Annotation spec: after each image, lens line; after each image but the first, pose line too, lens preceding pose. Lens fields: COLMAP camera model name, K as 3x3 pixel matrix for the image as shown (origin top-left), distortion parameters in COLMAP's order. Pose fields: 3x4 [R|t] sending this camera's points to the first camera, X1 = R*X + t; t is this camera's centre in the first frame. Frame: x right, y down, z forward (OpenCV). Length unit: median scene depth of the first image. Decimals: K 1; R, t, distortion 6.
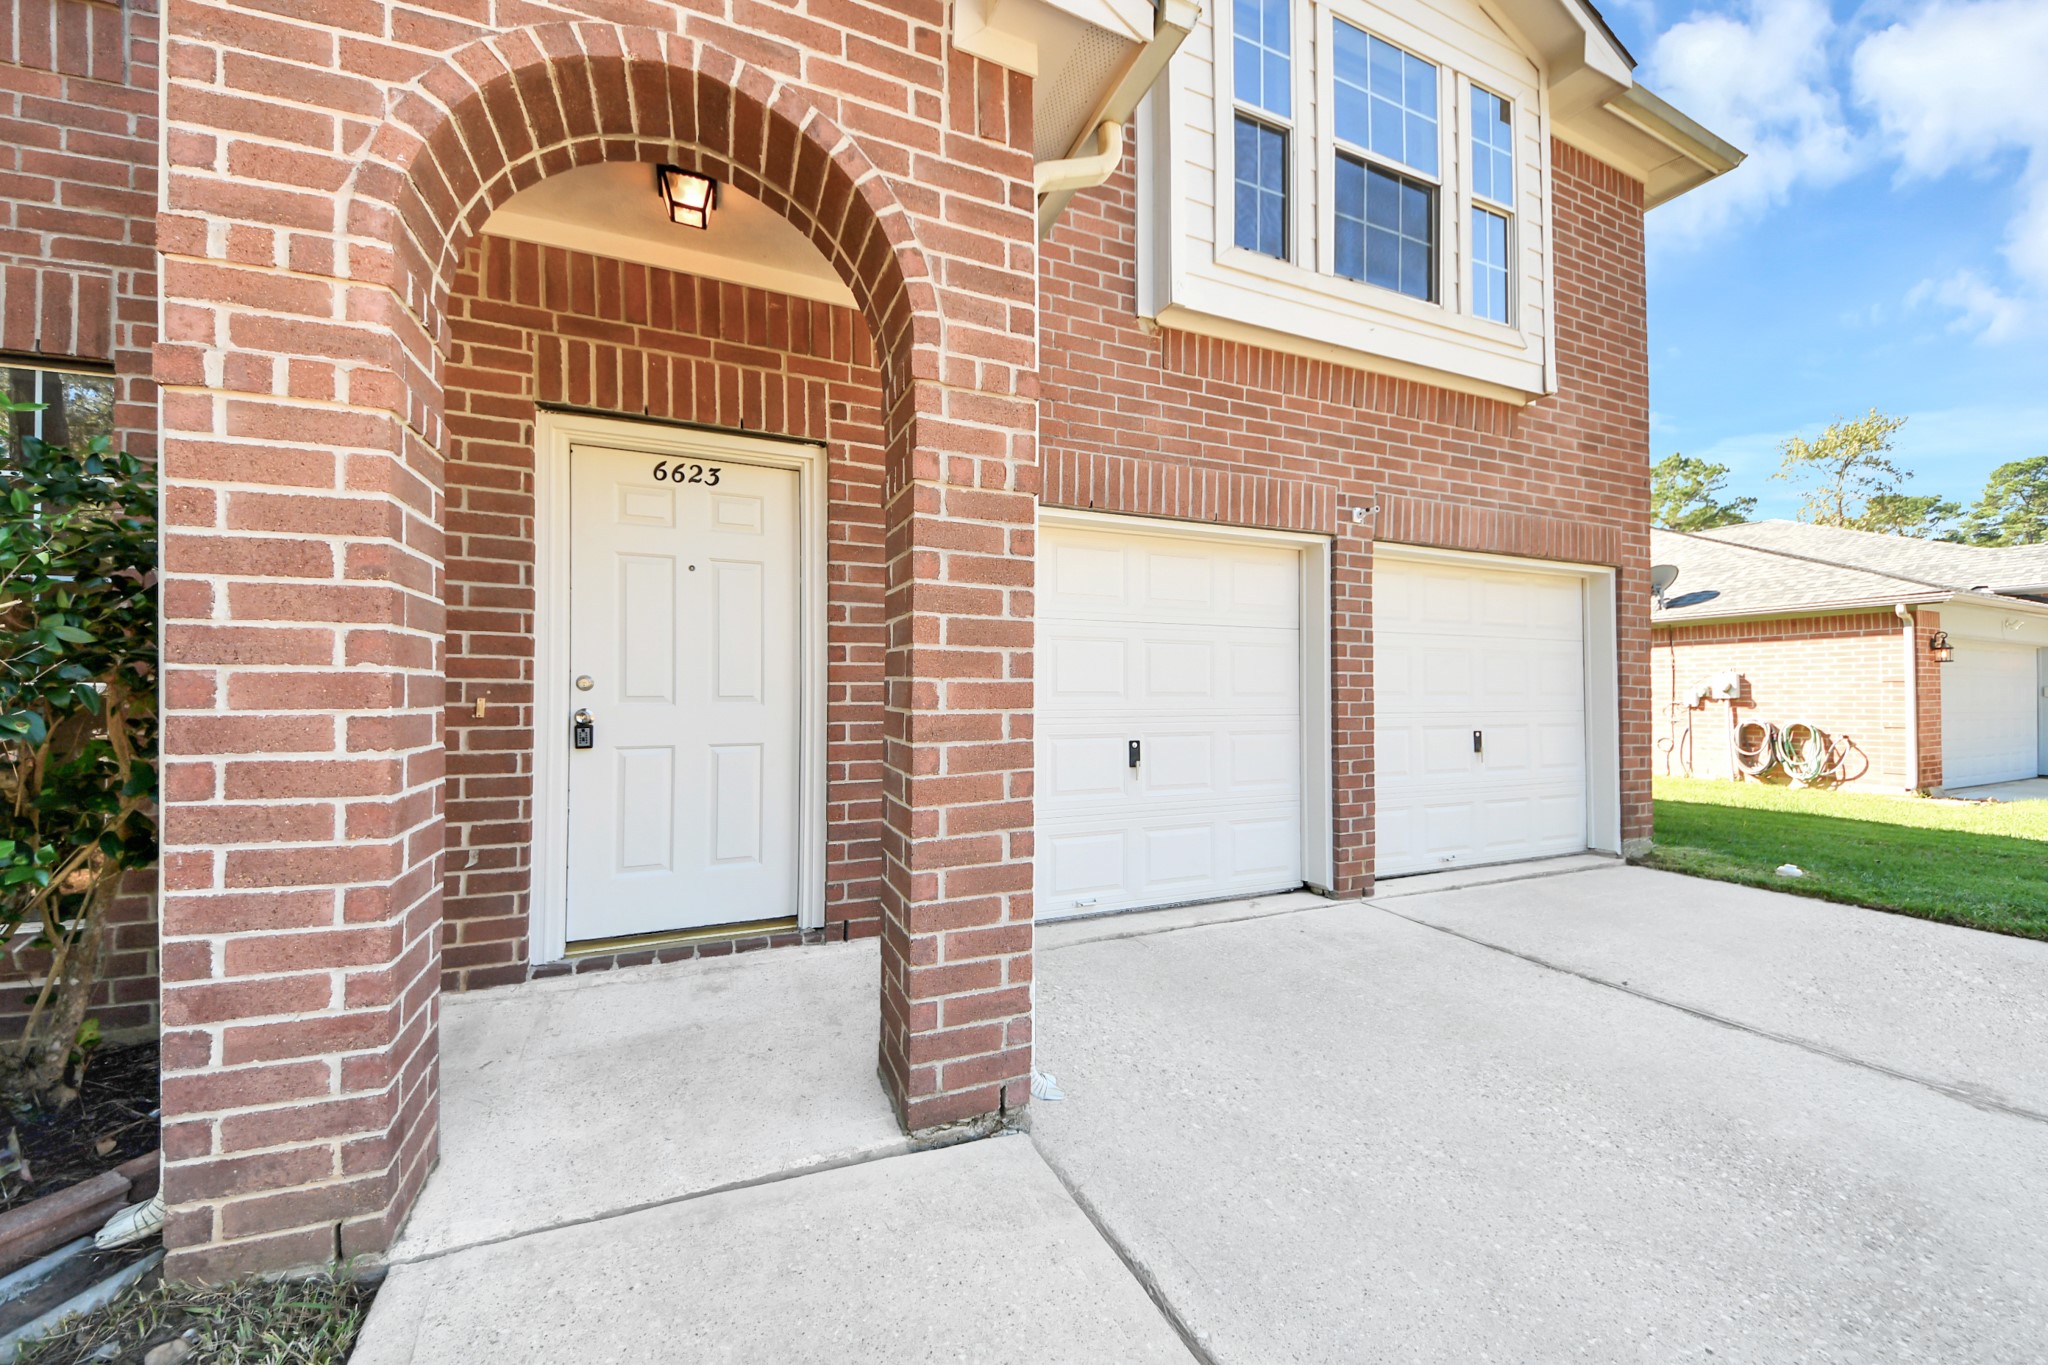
lens RADIAL K [[764.6, 0, 1034.4], [0, 764.6, 688.6], [0, 0, 1]] dist [0.002781, -0.000692]
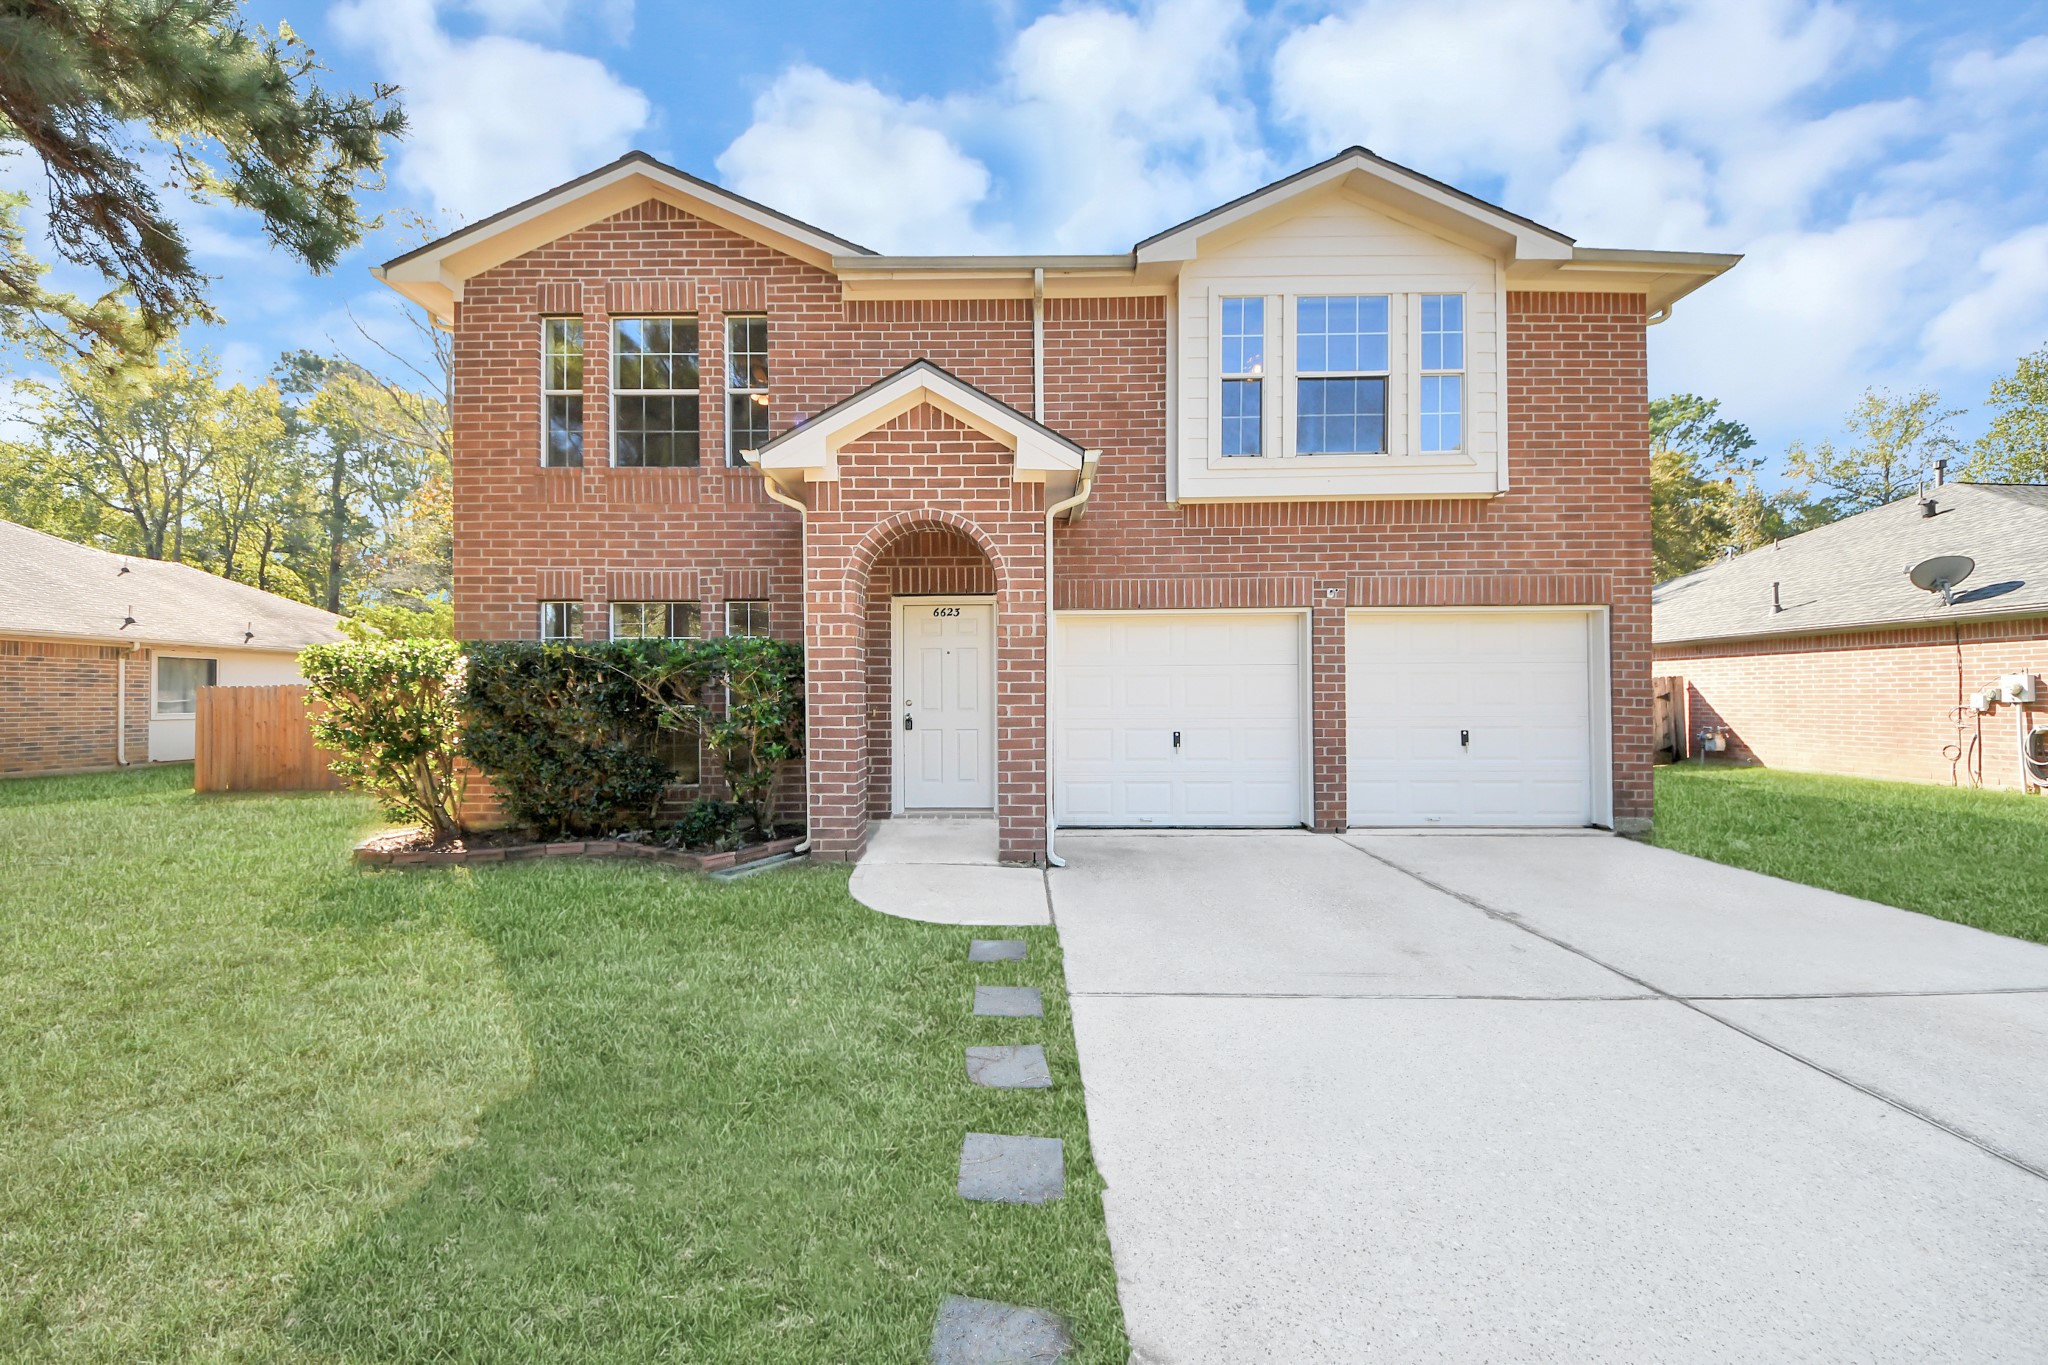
lens RADIAL K [[764.6, 0, 1041.3], [0, 764.6, 690.2], [0, 0, 1]] dist [0.002781, -0.000692]
pose [[0.917683, -0.005453, -0.397276, 0.564016], [0.007745, 0.999961, 0.004164, -0.039801], [0.397237, -0.006898, 0.917690, -0.787814]]
